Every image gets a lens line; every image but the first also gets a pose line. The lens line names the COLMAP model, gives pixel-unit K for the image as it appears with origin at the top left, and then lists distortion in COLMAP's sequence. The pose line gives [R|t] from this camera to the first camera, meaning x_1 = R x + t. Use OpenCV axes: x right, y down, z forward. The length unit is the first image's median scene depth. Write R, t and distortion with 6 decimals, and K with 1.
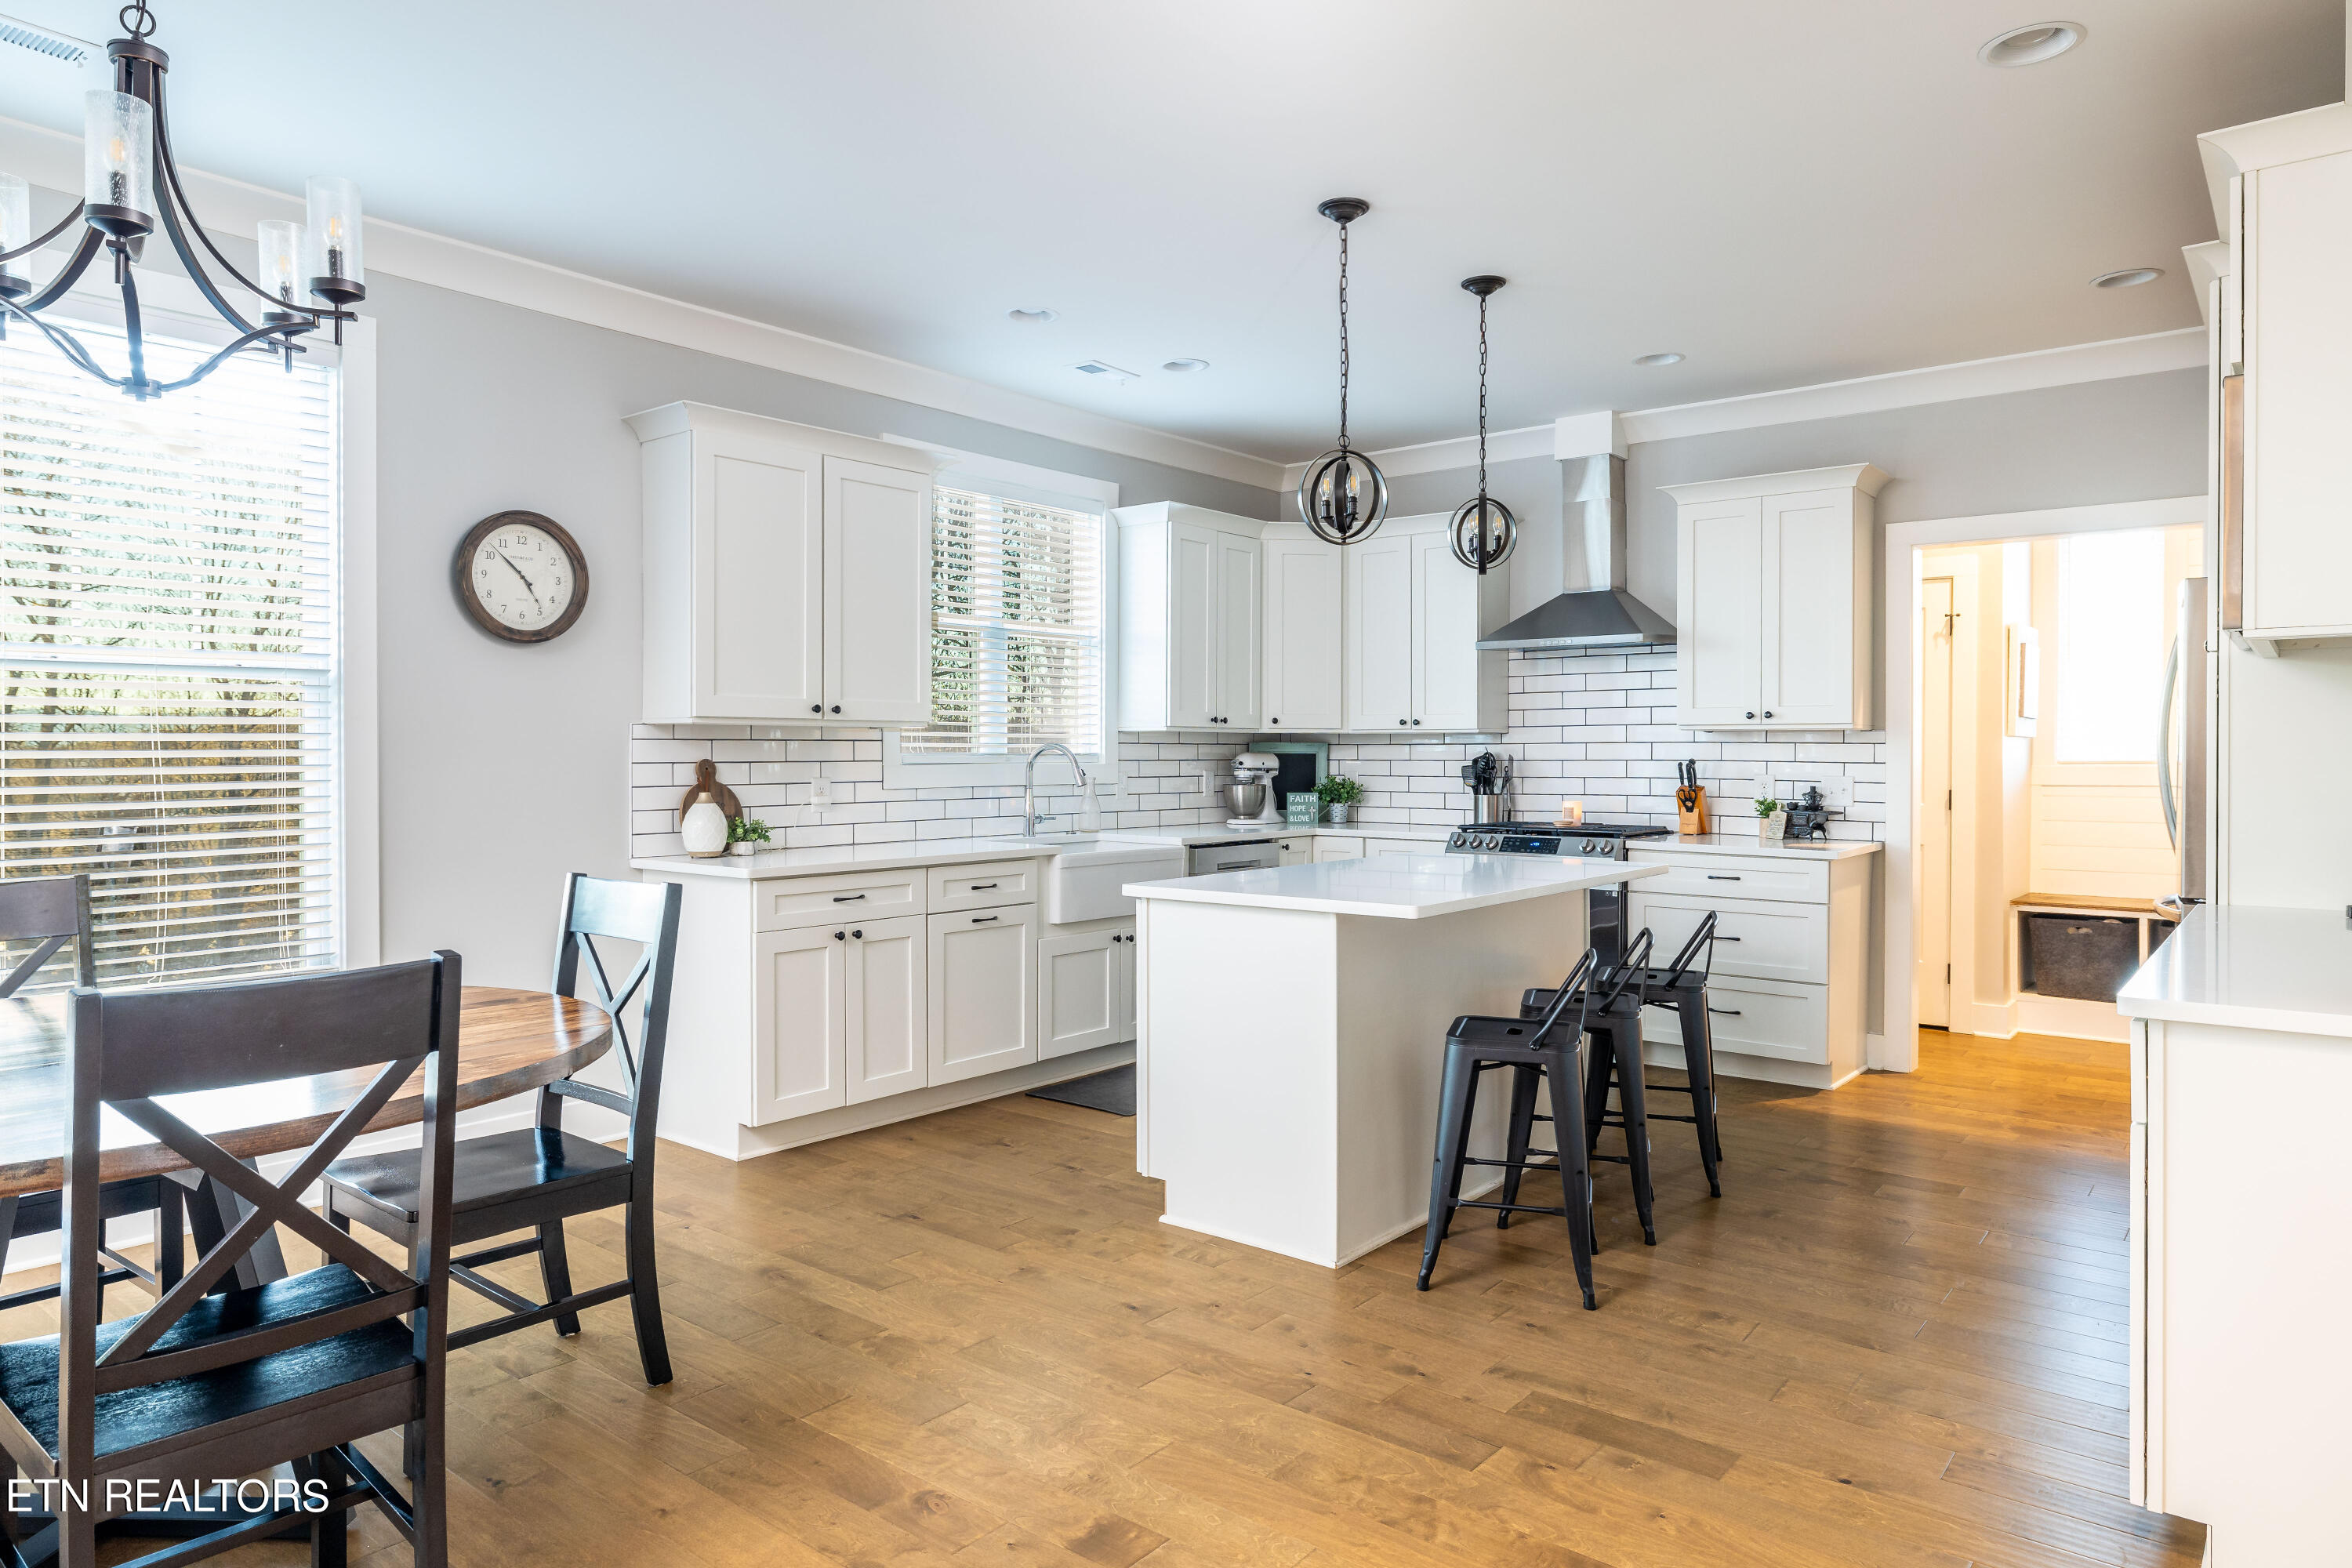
lens RADIAL K [[1376.7, 0, 1184.4], [0, 1376.7, 761.0], [0, 0, 1]] dist [0.002507, 0.000005]
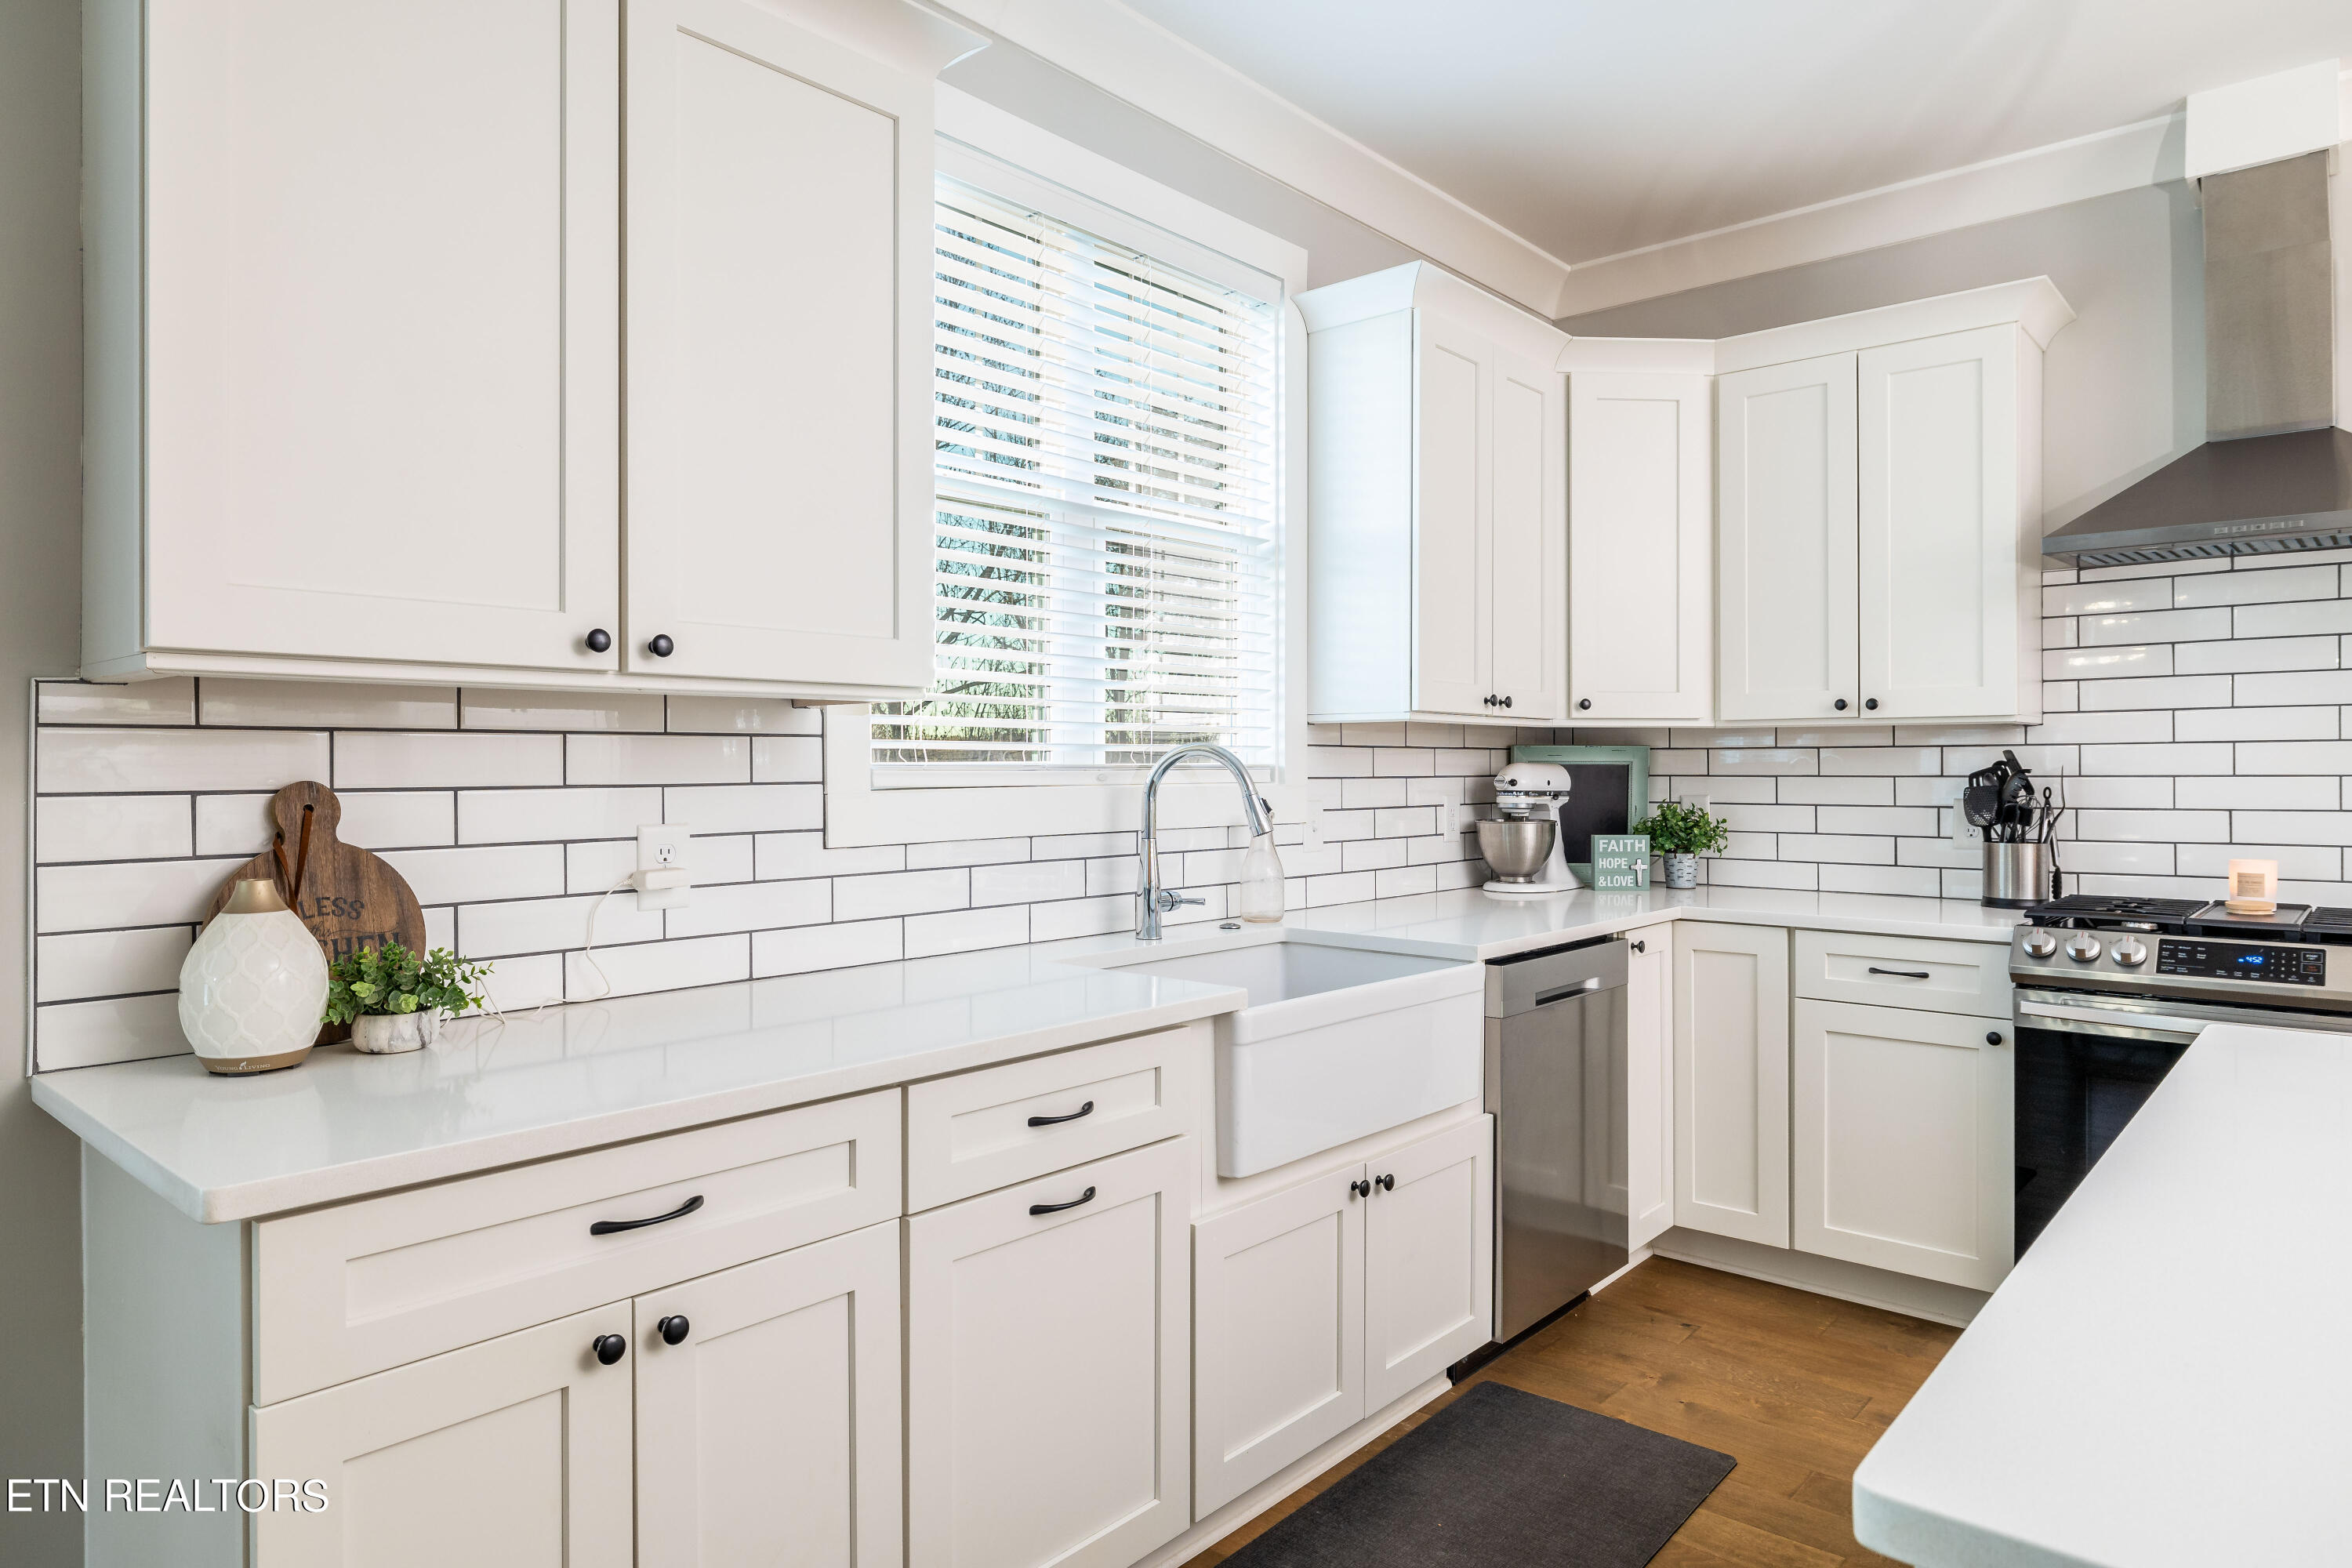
lens RADIAL K [[1376.7, 0, 1184.4], [0, 1376.7, 761.0], [0, 0, 1]] dist [0.002507, 0.000005]
pose [[0.999053, -0.002837, -0.043428, -0.071898], [0.002432, 0.999953, -0.009377, -0.002162], [0.043453, 0.009263, 0.999013, 0.473457]]
